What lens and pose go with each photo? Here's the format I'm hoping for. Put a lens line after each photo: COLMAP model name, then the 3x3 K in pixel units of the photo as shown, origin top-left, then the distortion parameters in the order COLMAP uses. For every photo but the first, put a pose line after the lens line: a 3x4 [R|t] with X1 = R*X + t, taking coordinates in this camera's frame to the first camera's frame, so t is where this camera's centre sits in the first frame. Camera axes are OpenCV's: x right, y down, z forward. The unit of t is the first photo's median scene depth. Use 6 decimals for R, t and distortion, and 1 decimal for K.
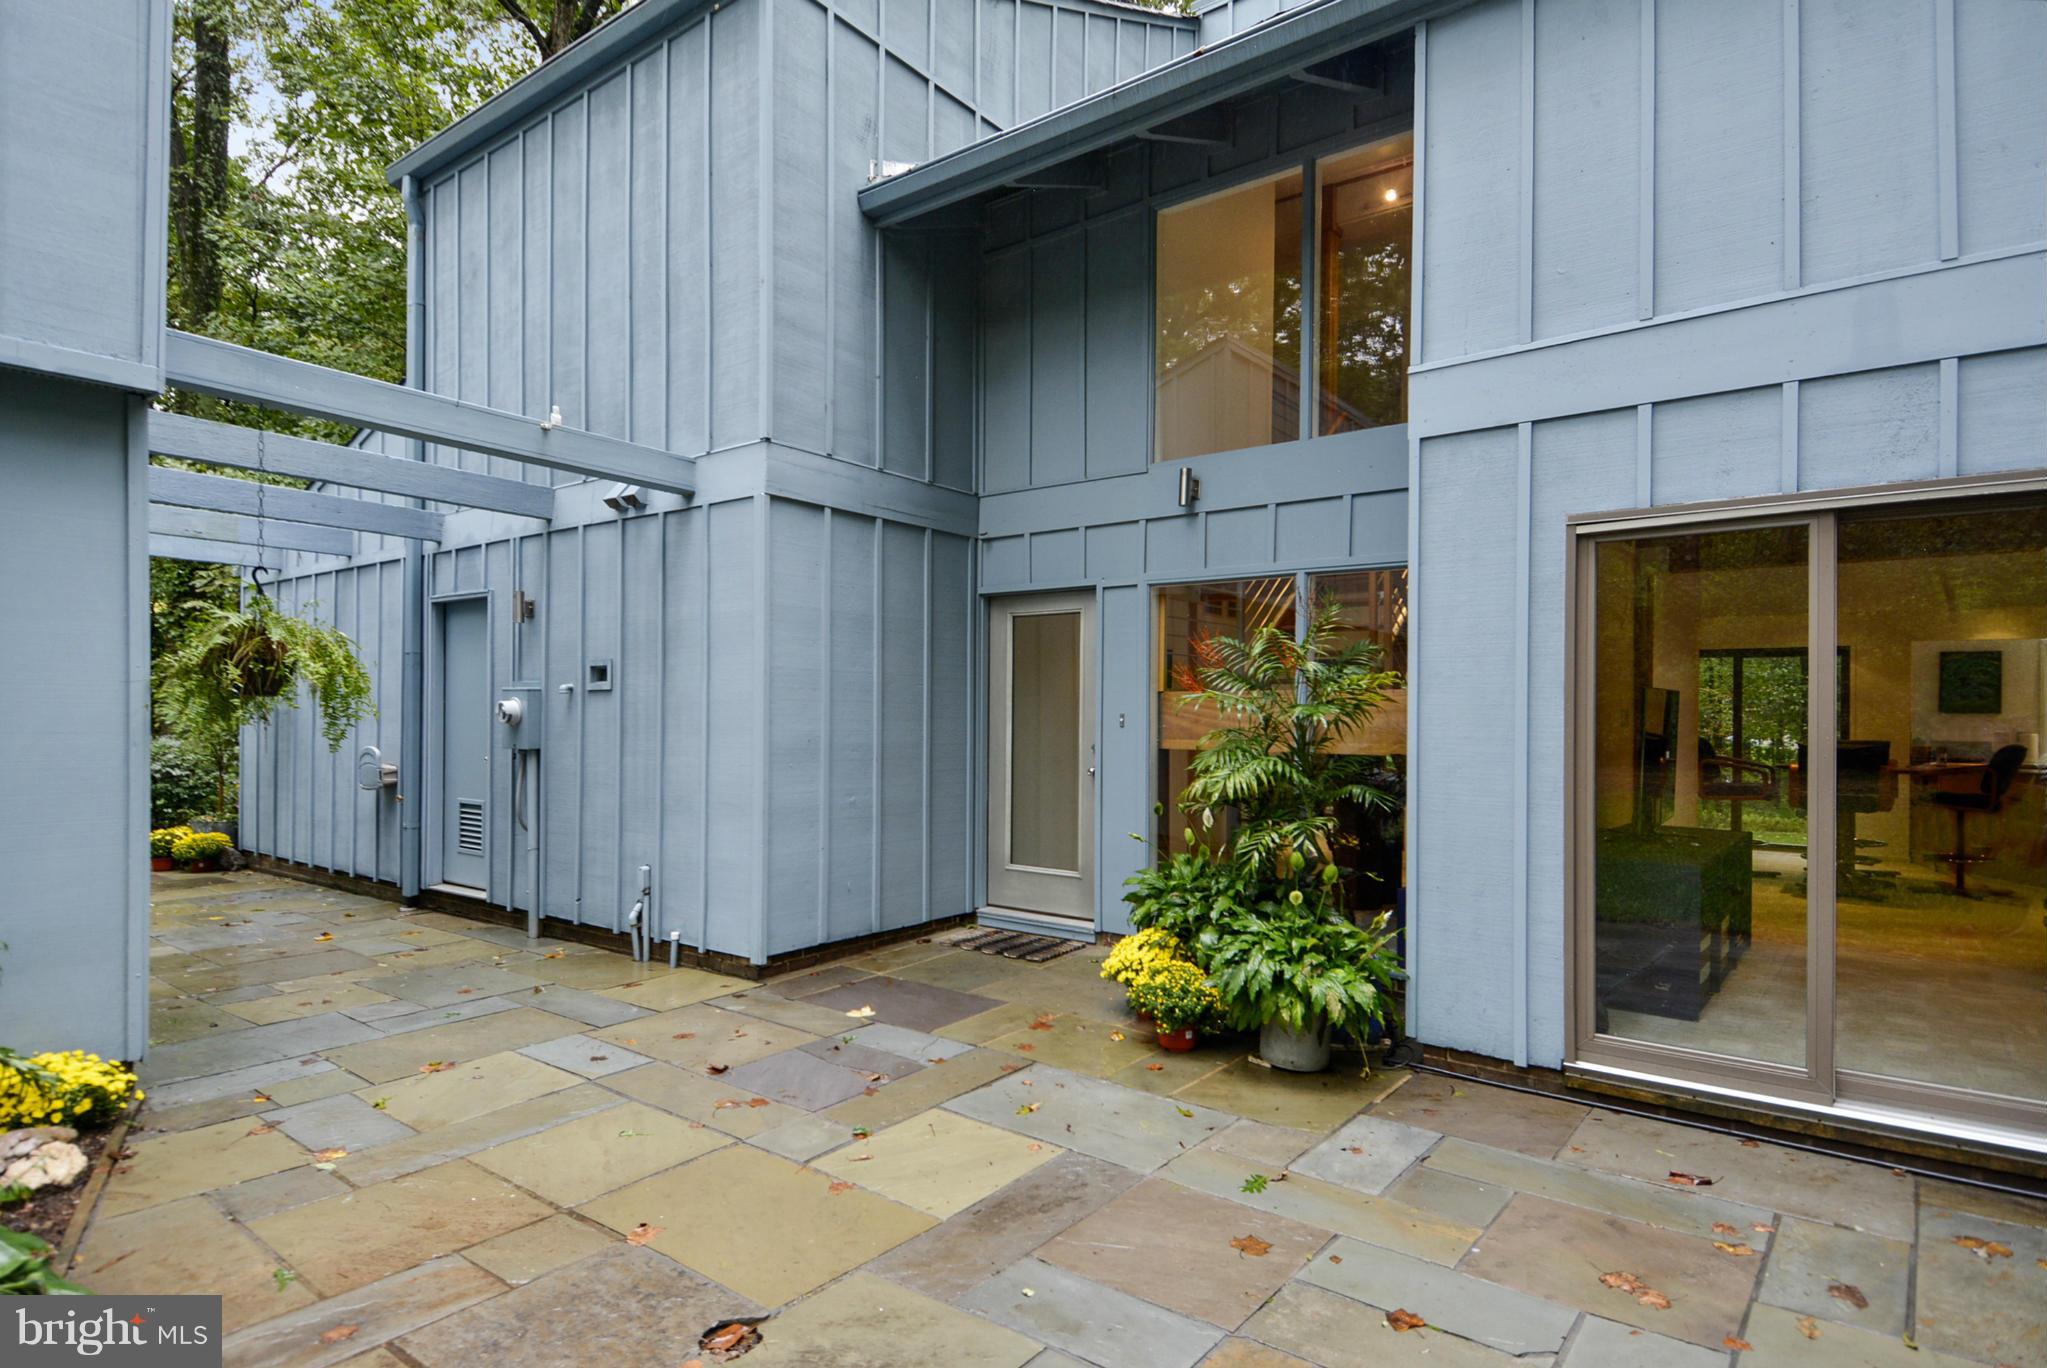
lens RADIAL K [[1076.7, 0, 1021.8], [0, 1076.7, 690.1], [0, 0, 1]] dist [0.030579, 0.000559]
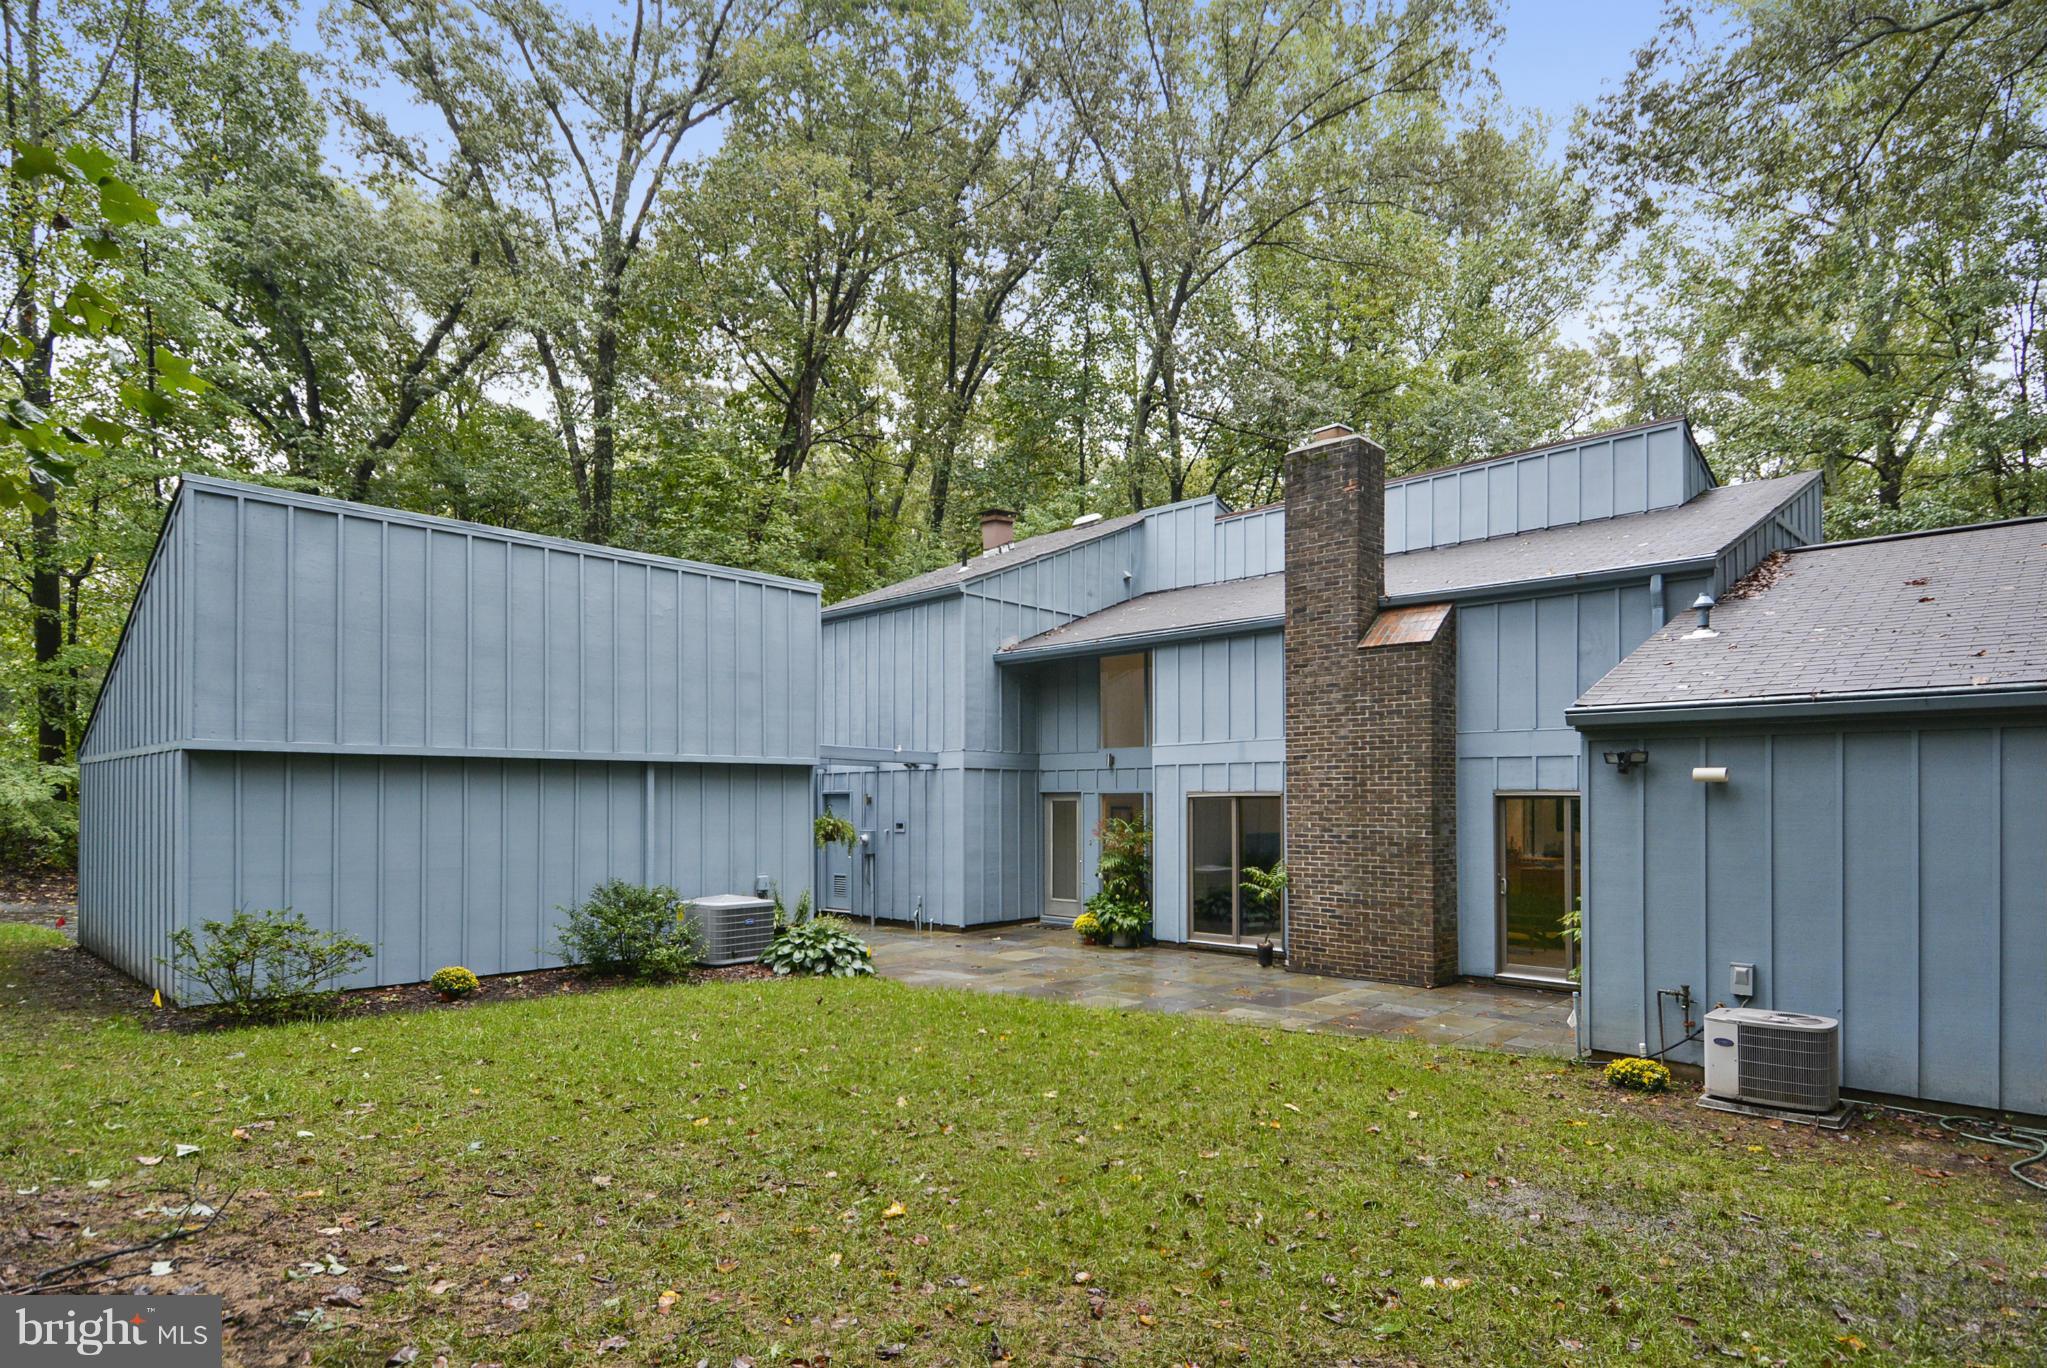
lens RADIAL K [[1076.7, 0, 1021.8], [0, 1076.7, 690.1], [0, 0, 1]] dist [0.030579, 0.000559]
pose [[0.994126, -0.019079, -0.106538, 0.231719], [0.009762, 0.996134, -0.087299, -0.127991], [0.107792, 0.085746, 0.990469, -1.849627]]
